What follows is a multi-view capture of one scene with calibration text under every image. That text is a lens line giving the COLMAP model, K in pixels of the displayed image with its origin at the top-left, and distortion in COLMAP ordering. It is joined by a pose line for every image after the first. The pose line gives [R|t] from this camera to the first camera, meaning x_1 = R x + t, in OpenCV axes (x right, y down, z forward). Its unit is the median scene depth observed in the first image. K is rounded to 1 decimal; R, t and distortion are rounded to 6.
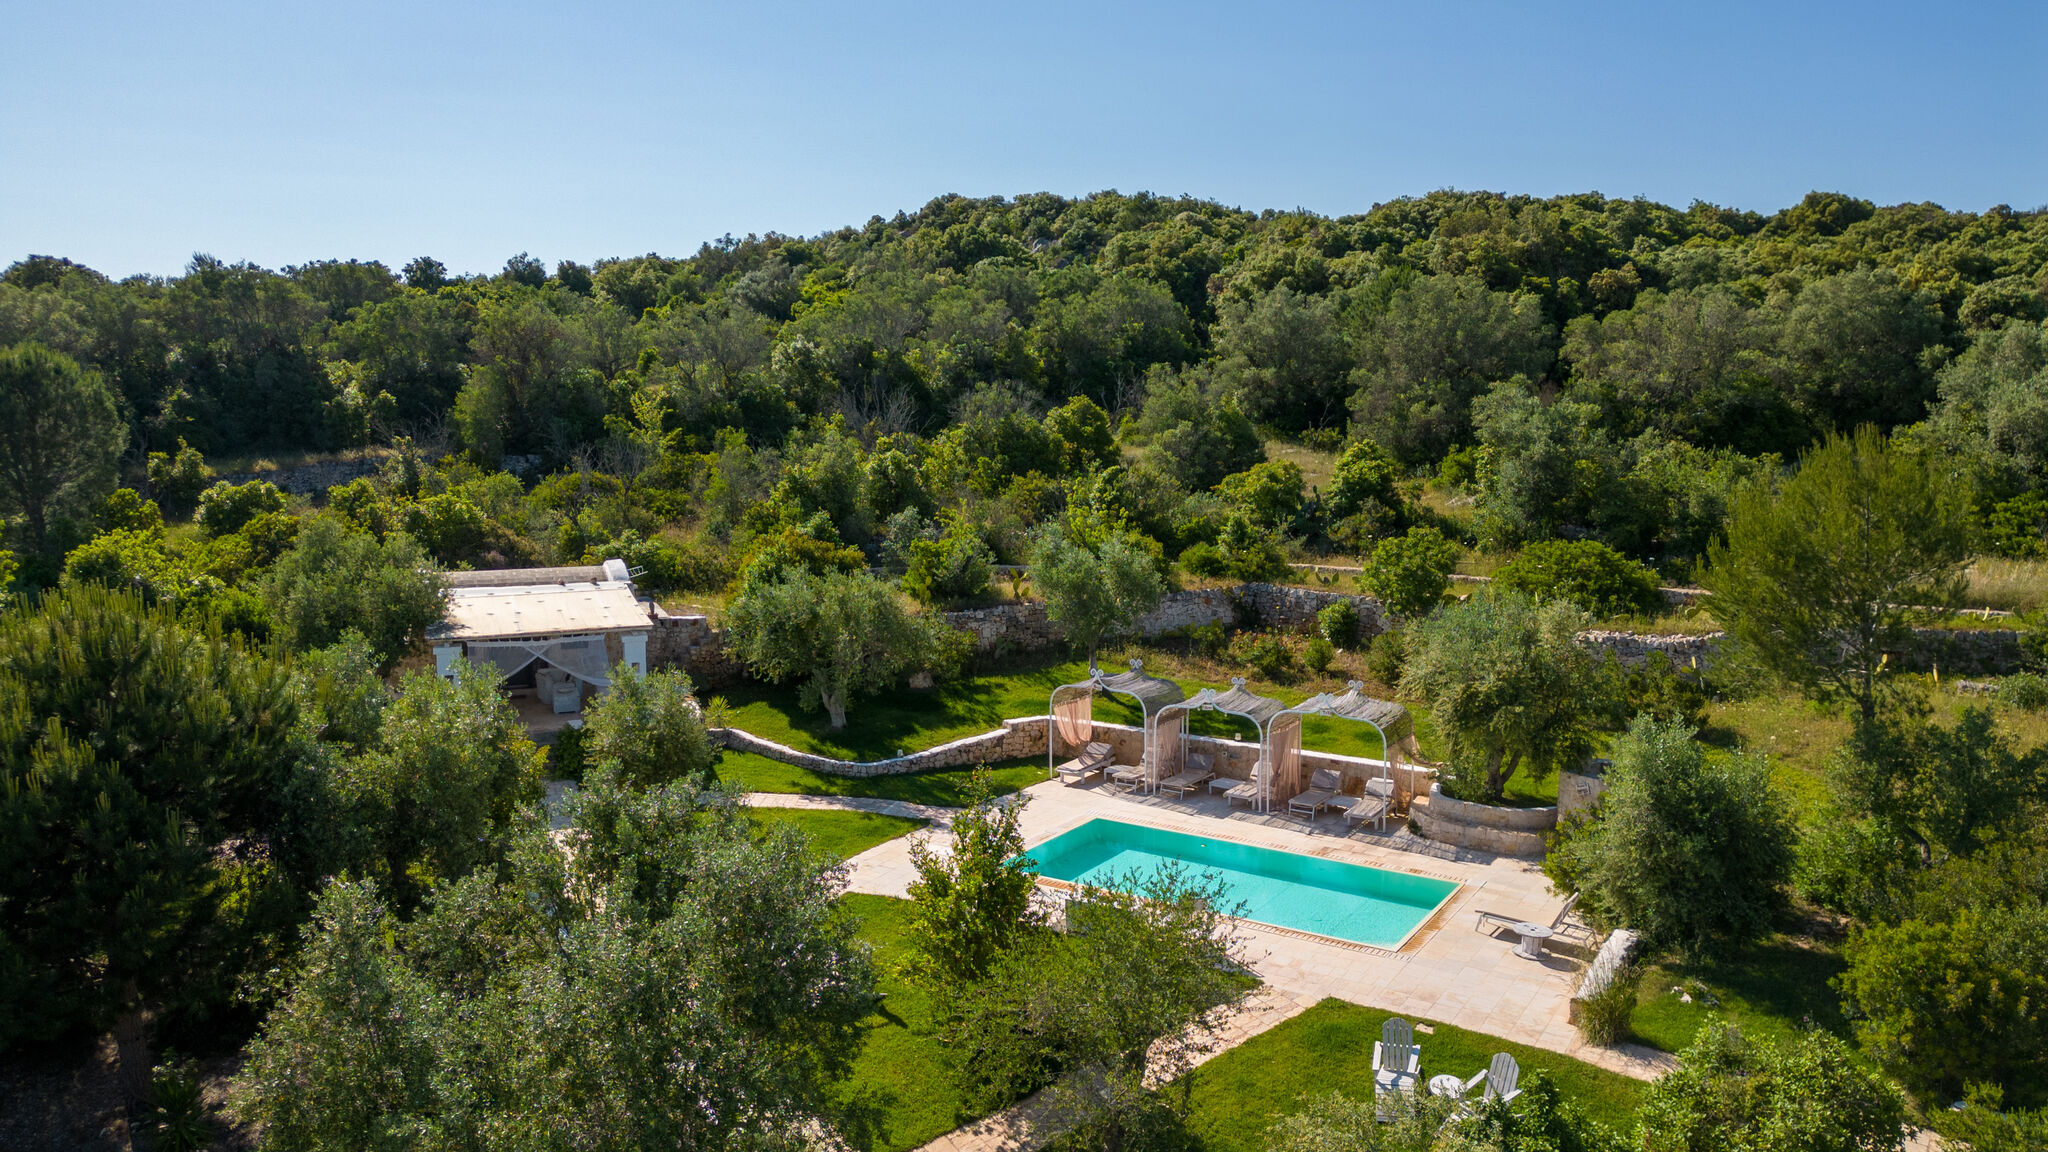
lens RADIAL K [[1431.0, 0, 1007.6], [0, 1431.0, 708.3], [0, 0, 1]] dist [0.025950, -0.001126]
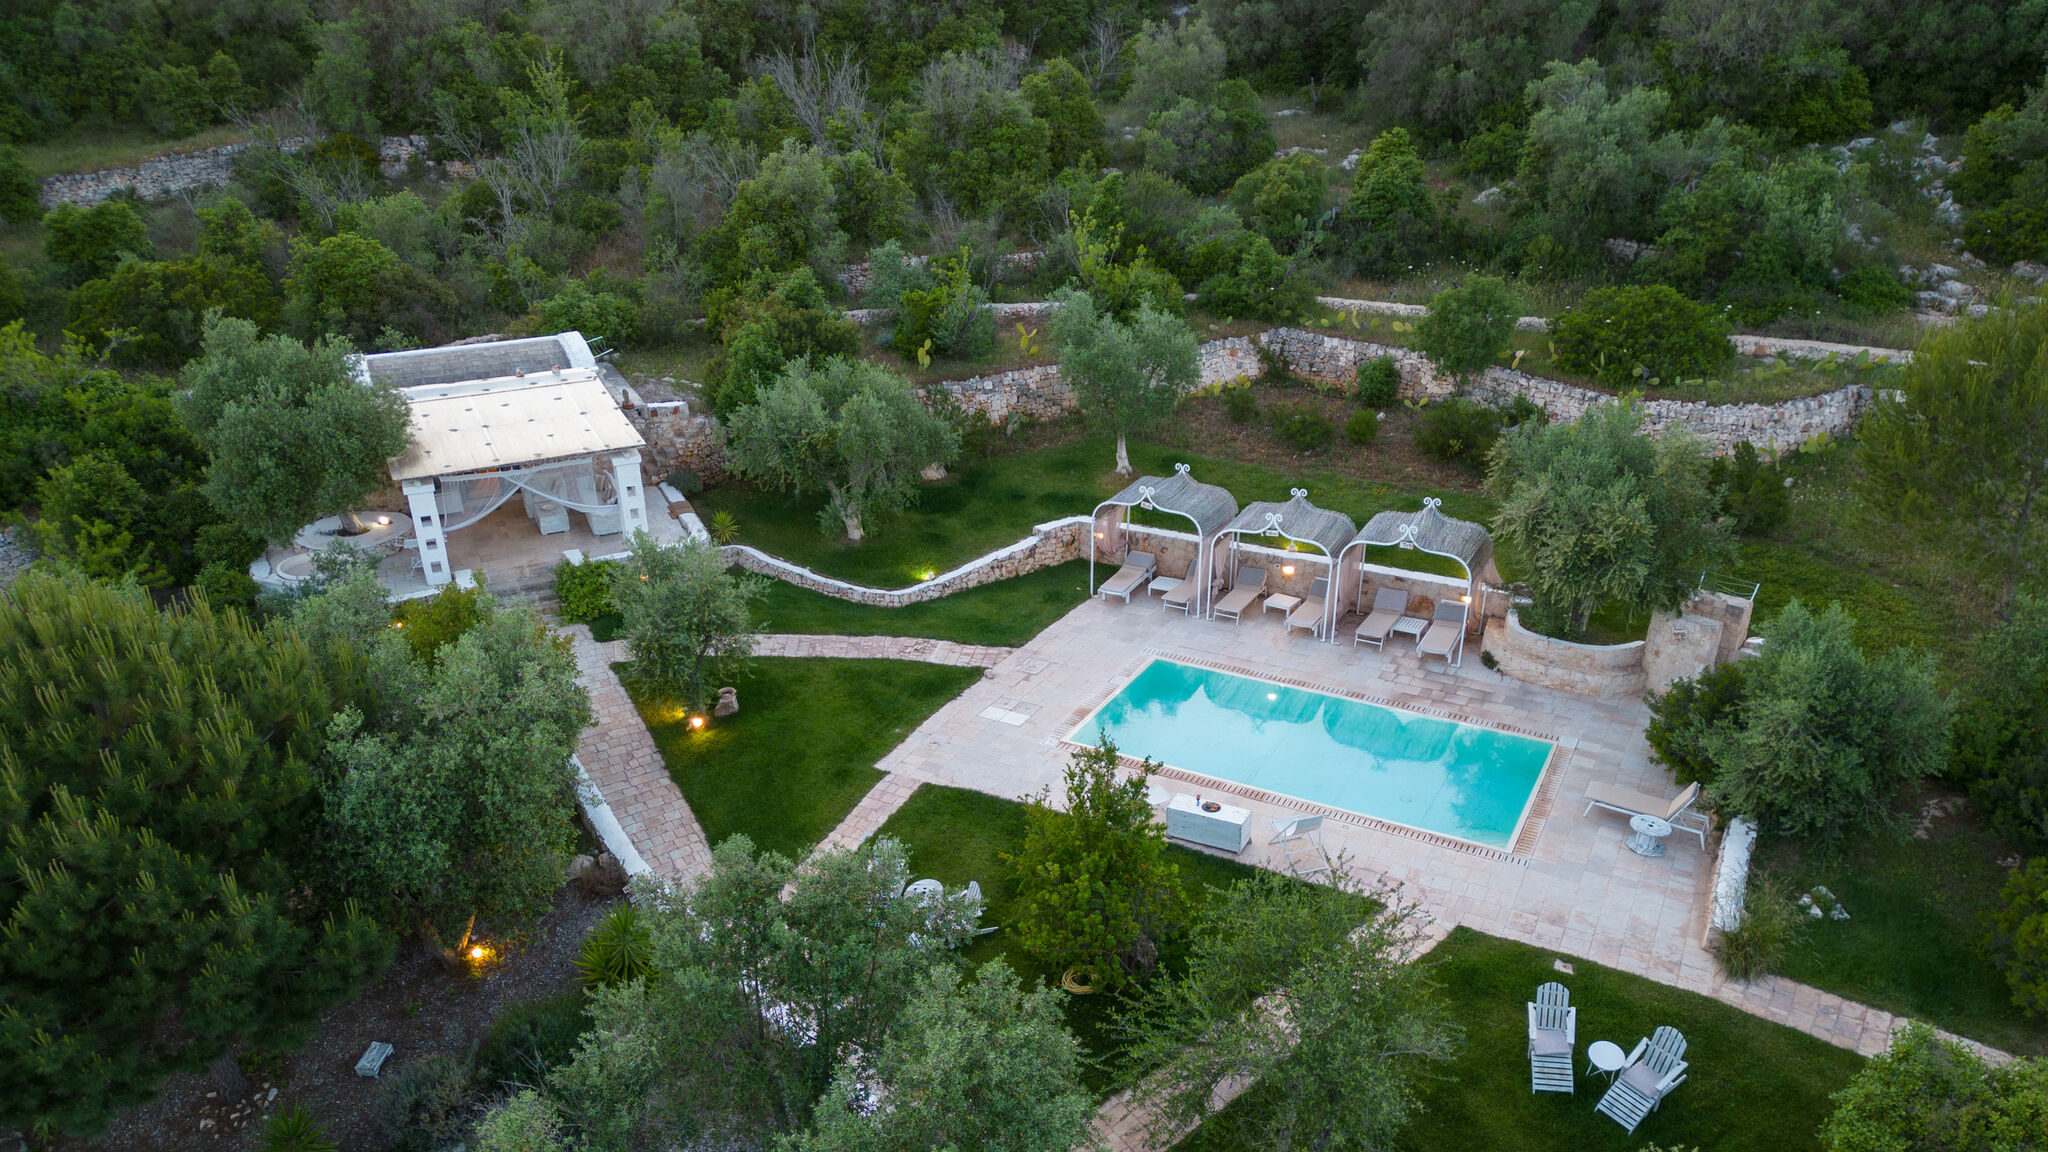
lens RADIAL K [[1366.7, 0, 1016.5], [0, 1366.7, 822.9], [0, 0, 1]] dist [0.051451, -0.048139]
pose [[0.996909, -0.052605, 0.058355, -0.083506], [0.029445, 0.938779, 0.343260, -0.127787], [-0.072840, -0.340480, 0.937426, 0.107921]]
